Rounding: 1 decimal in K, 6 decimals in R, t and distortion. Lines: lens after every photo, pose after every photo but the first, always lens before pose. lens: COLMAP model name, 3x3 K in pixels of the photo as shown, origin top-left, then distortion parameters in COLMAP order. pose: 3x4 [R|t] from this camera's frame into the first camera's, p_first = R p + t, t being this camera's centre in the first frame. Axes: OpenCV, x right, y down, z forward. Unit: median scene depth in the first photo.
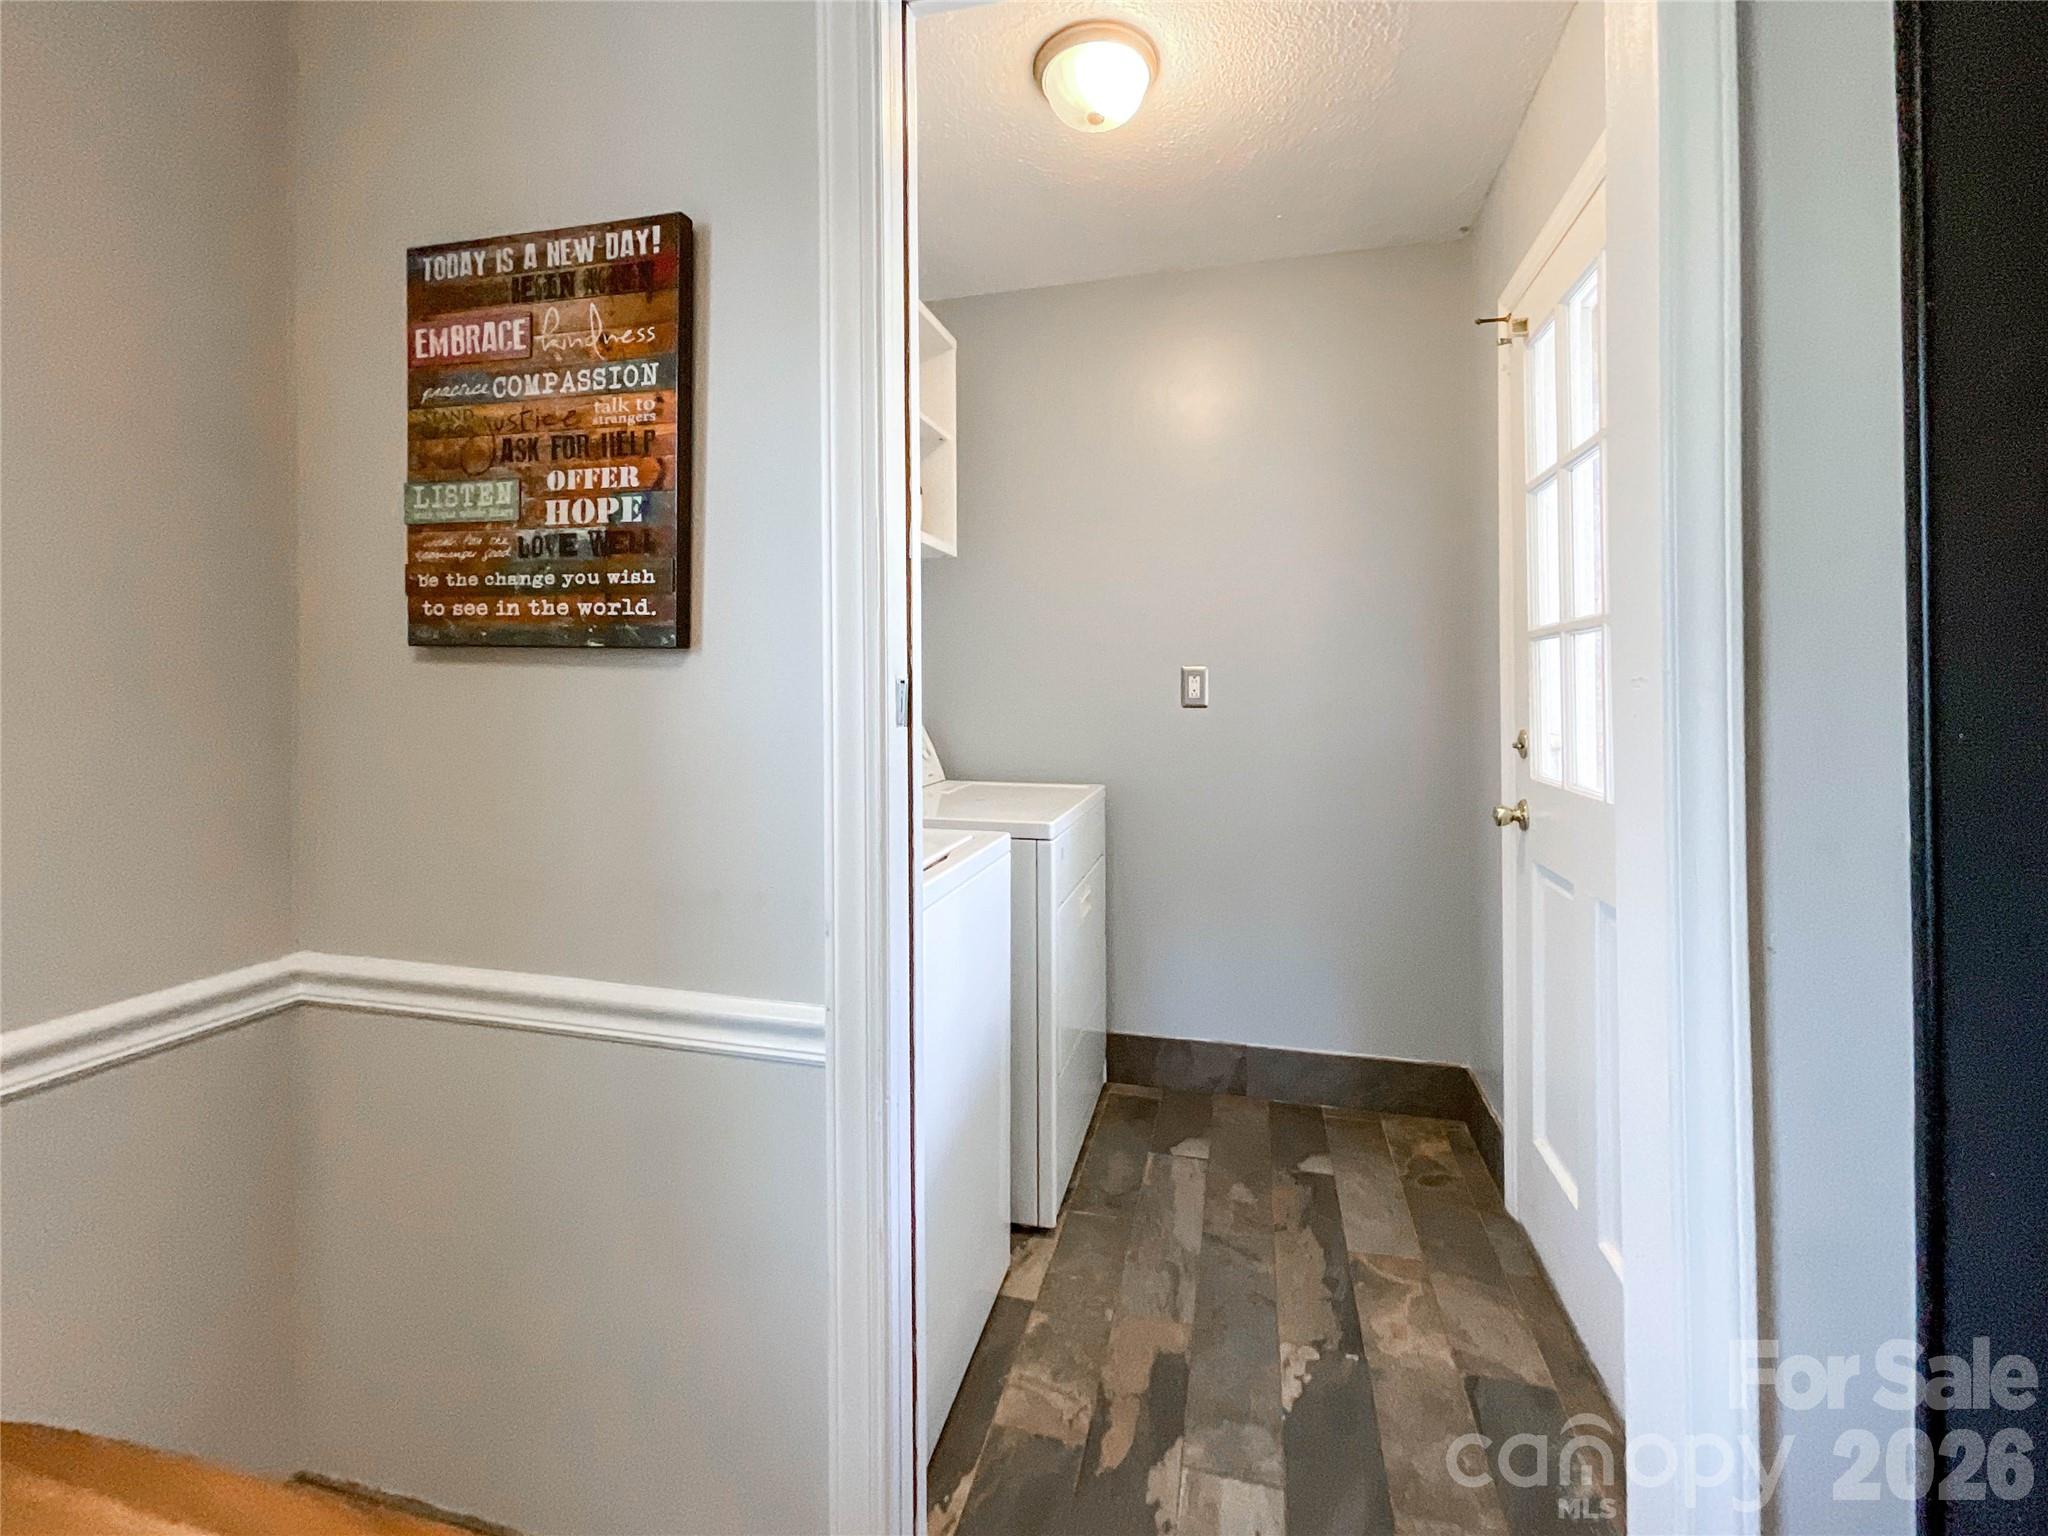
lens RADIAL K [[871.3, 0, 1033.4], [0, 871.3, 674.0], [0, 0, 1]] dist [-0.004865, 0.000873]
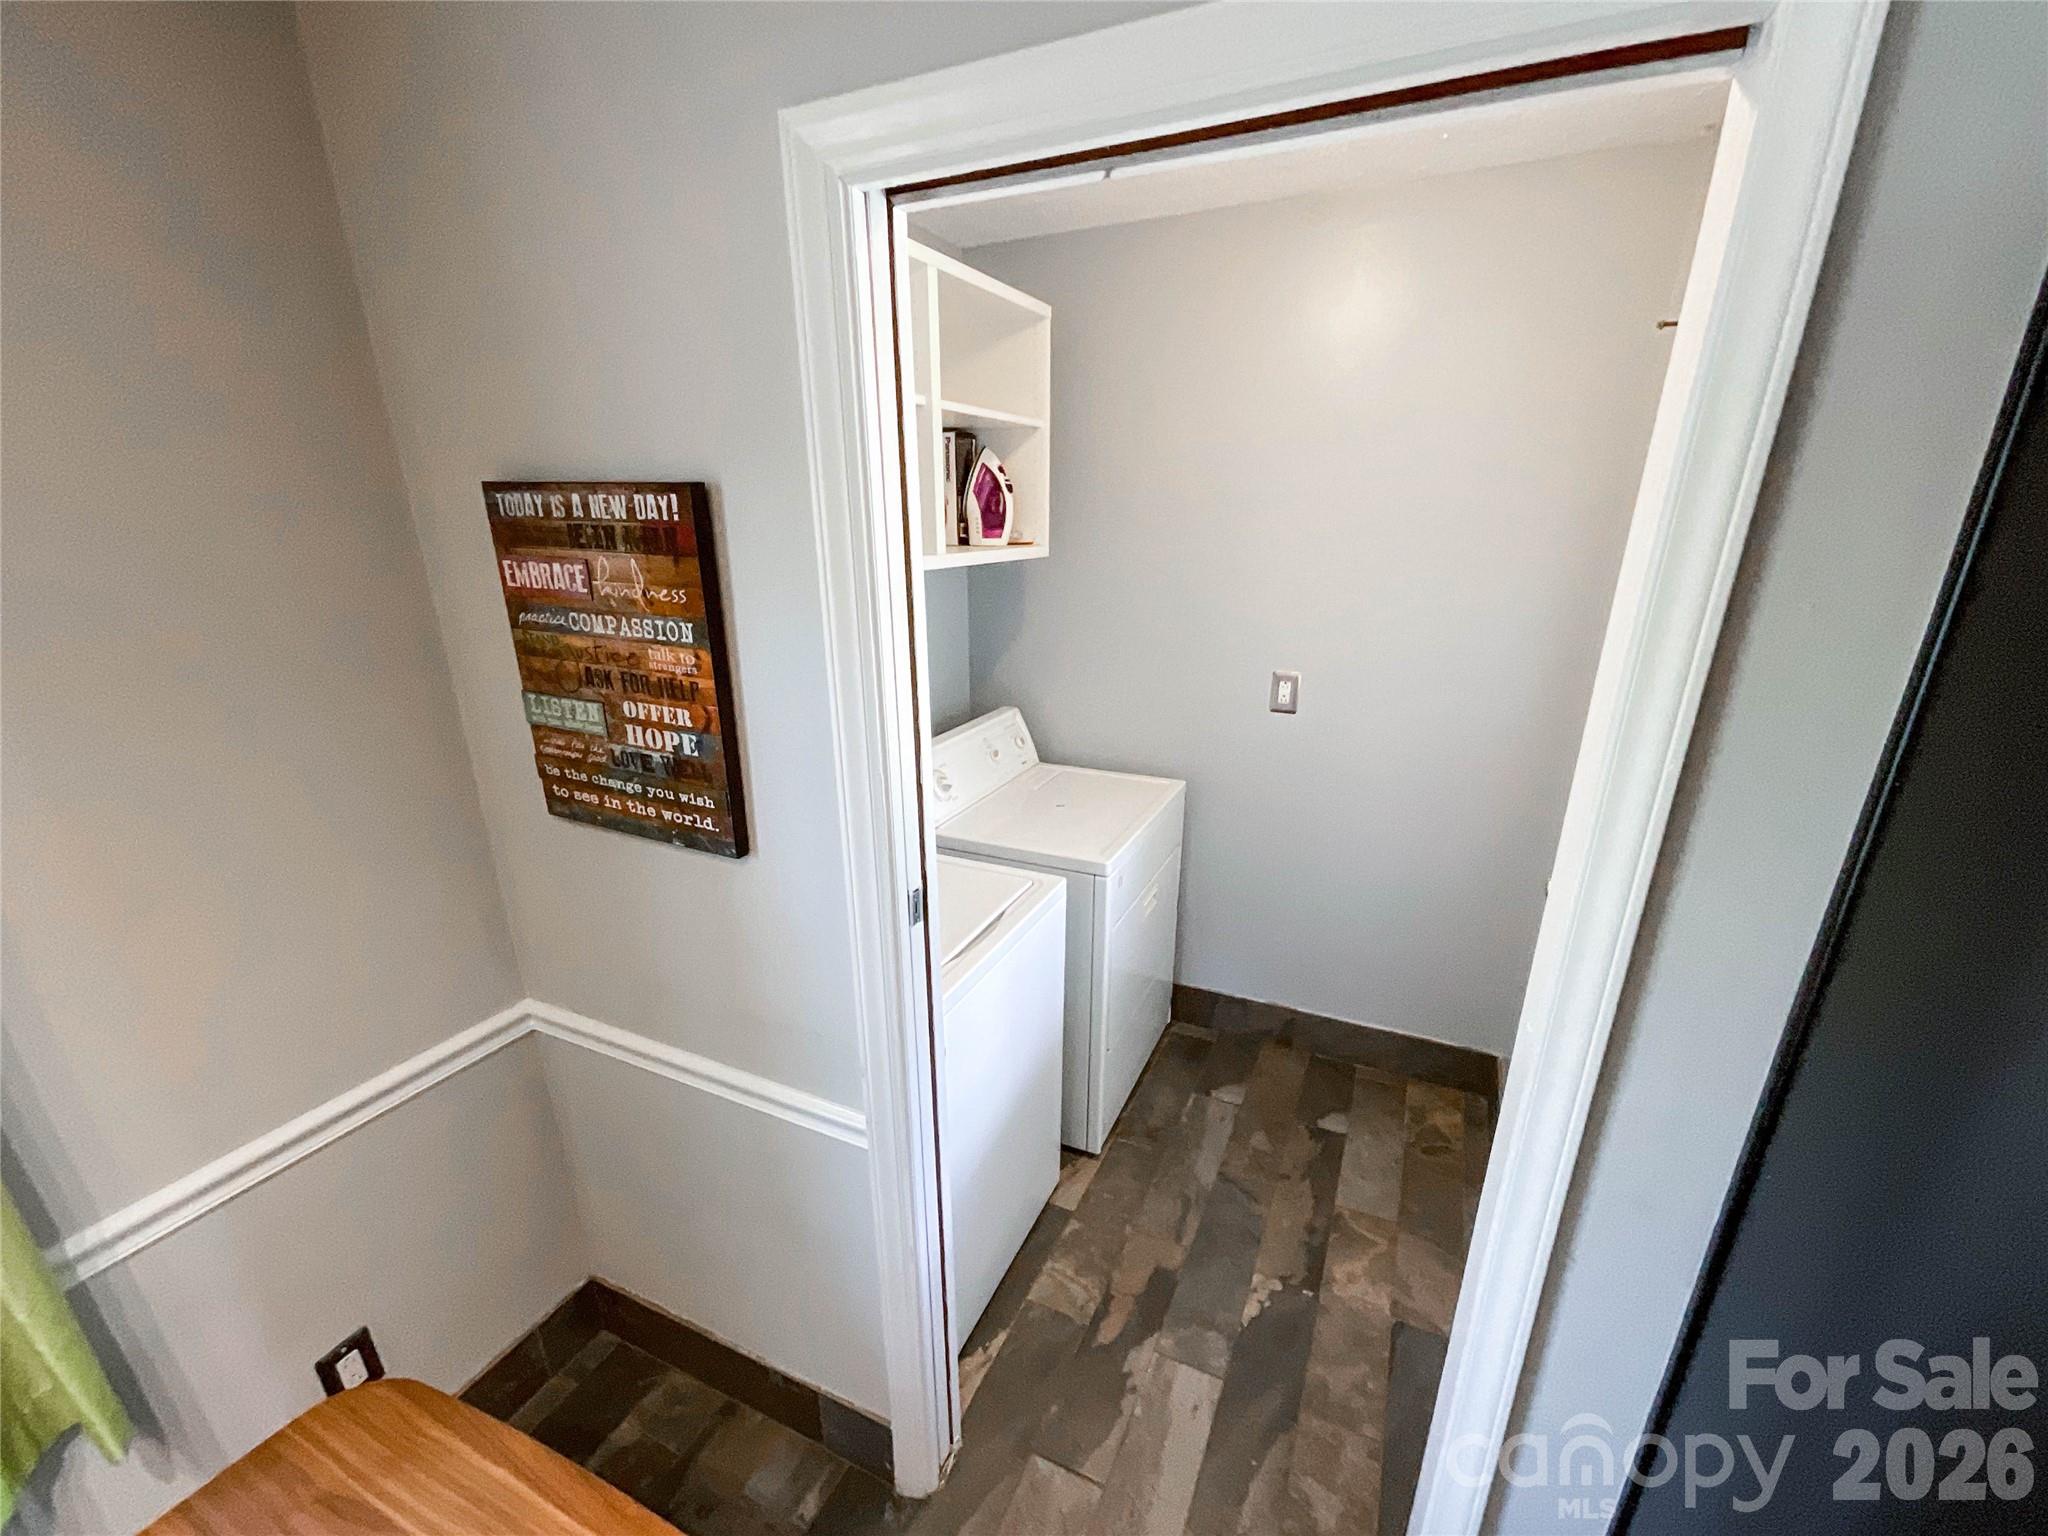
lens RADIAL K [[868.8, 0, 1008.3], [0, 868.8, 827.8], [0, 0, 1]] dist [-0.015368, -0.000122]
pose [[0.979913, 0.066161, -0.188133, 0.181633], [0.006066, 0.933040, 0.359721, -0.474228], [0.199335, -0.353636, 0.913897, -0.030354]]
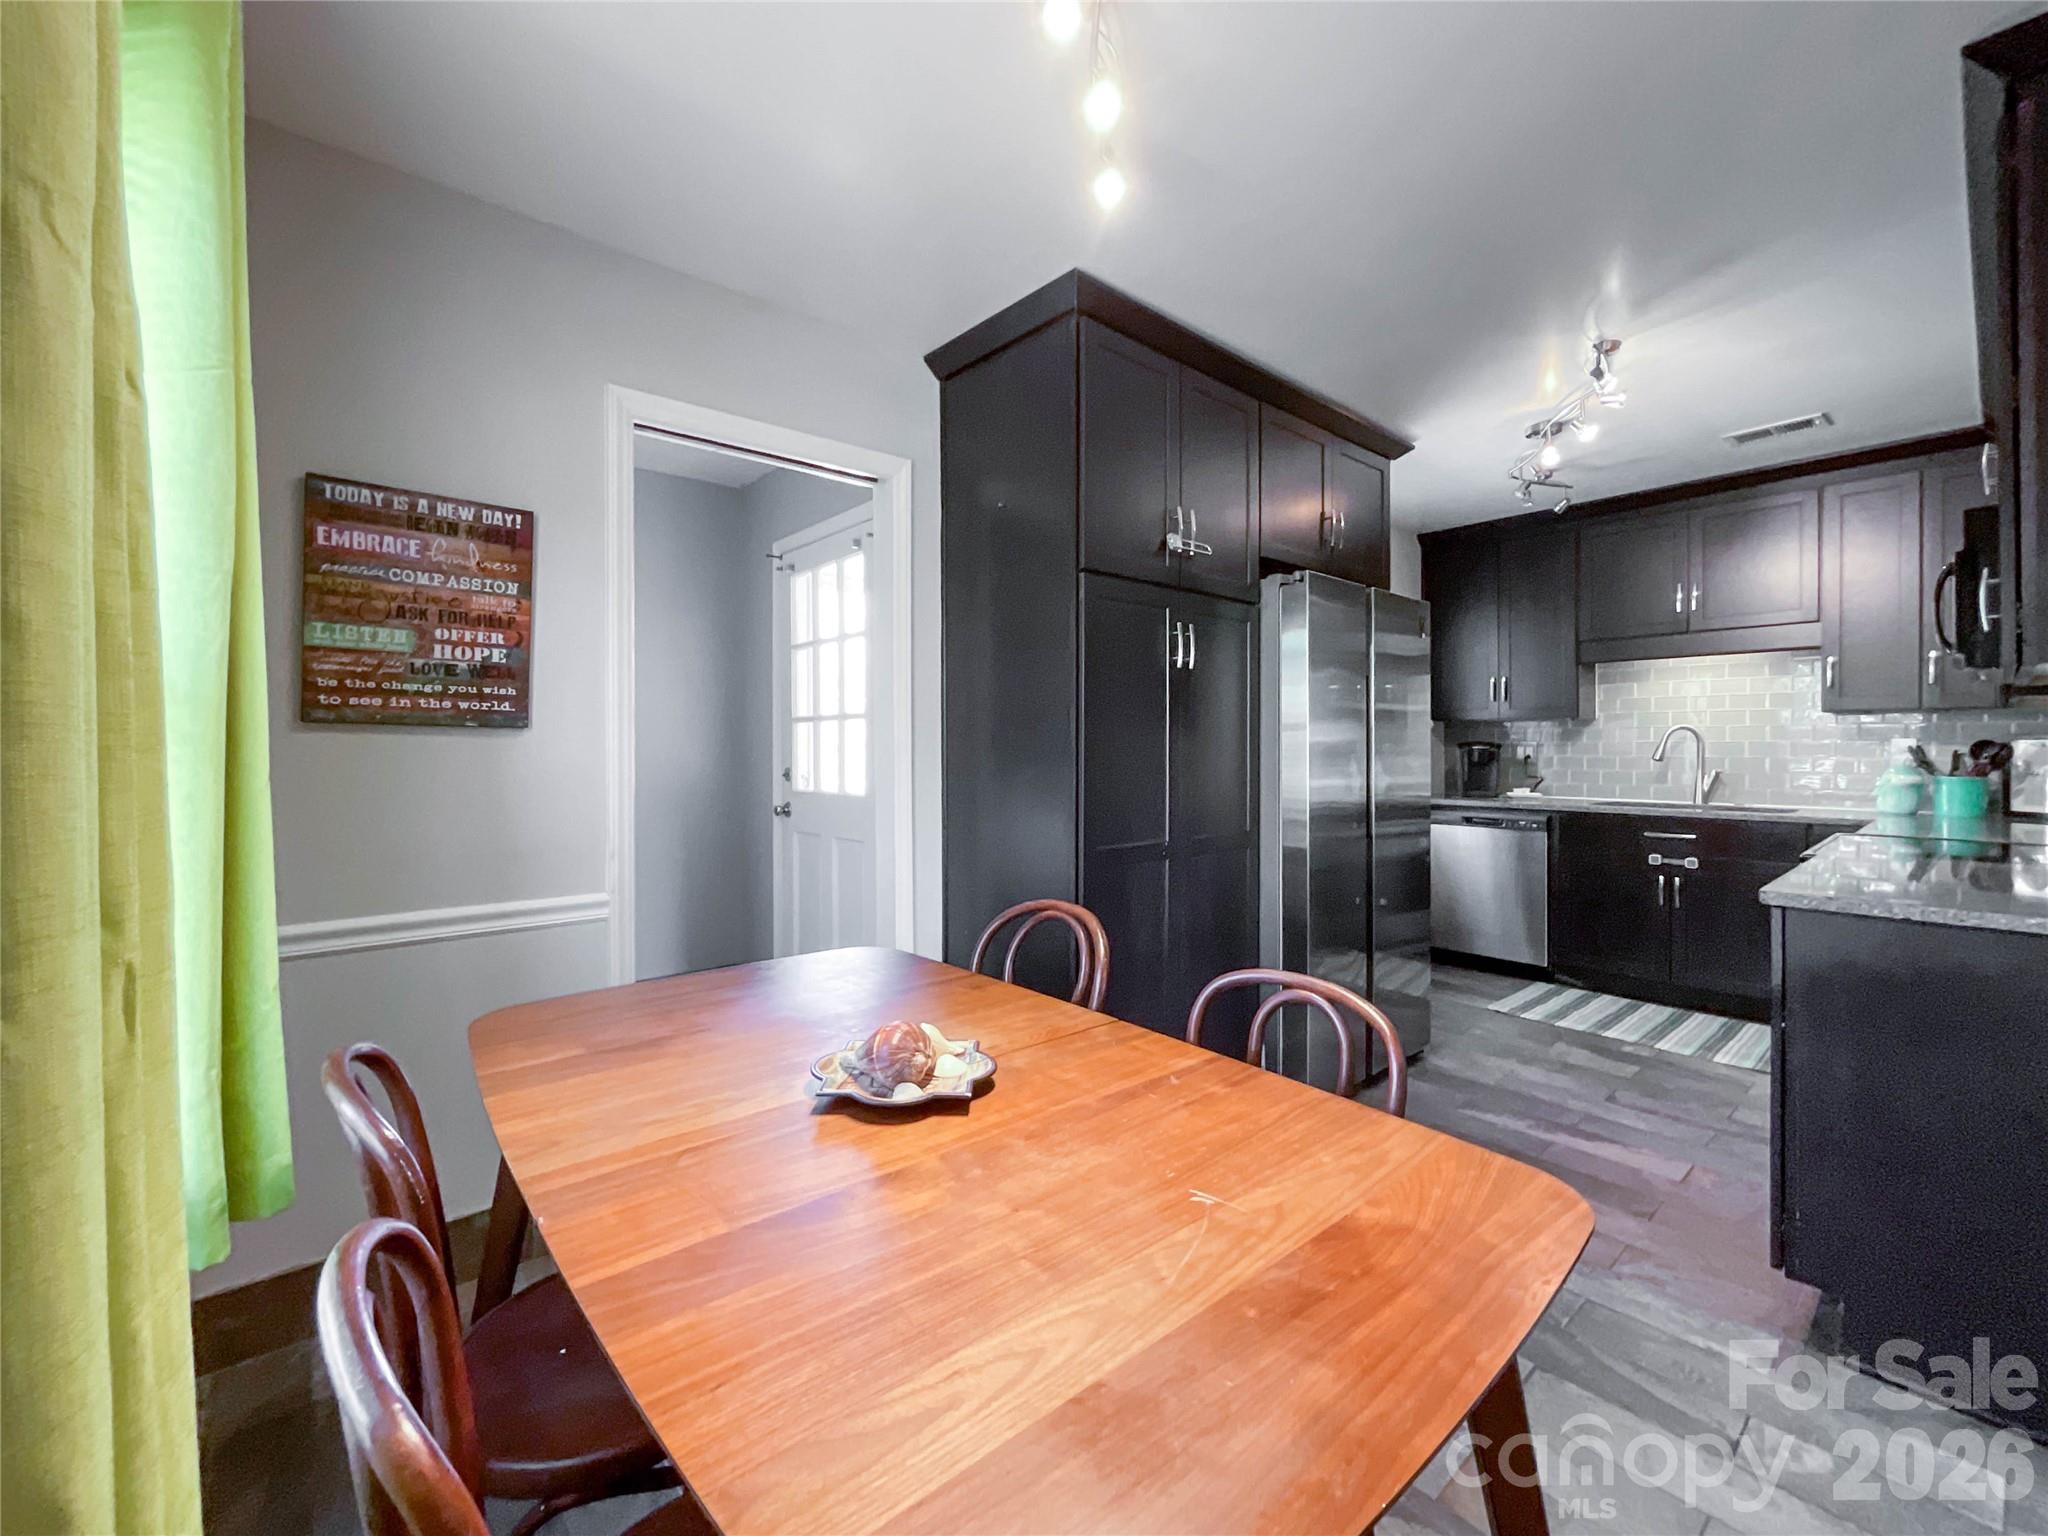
lens RADIAL K [[838.1, 0, 1024.1], [0, 838.1, 741.8], [0, 0, 1]] dist [-0.000561, 0.000130]
pose [[0.575561, 0.001164, 0.817758, -1.234936], [-0.011610, 0.999910, 0.006748, -0.021454], [-0.817676, -0.013378, 0.575523, -0.975494]]
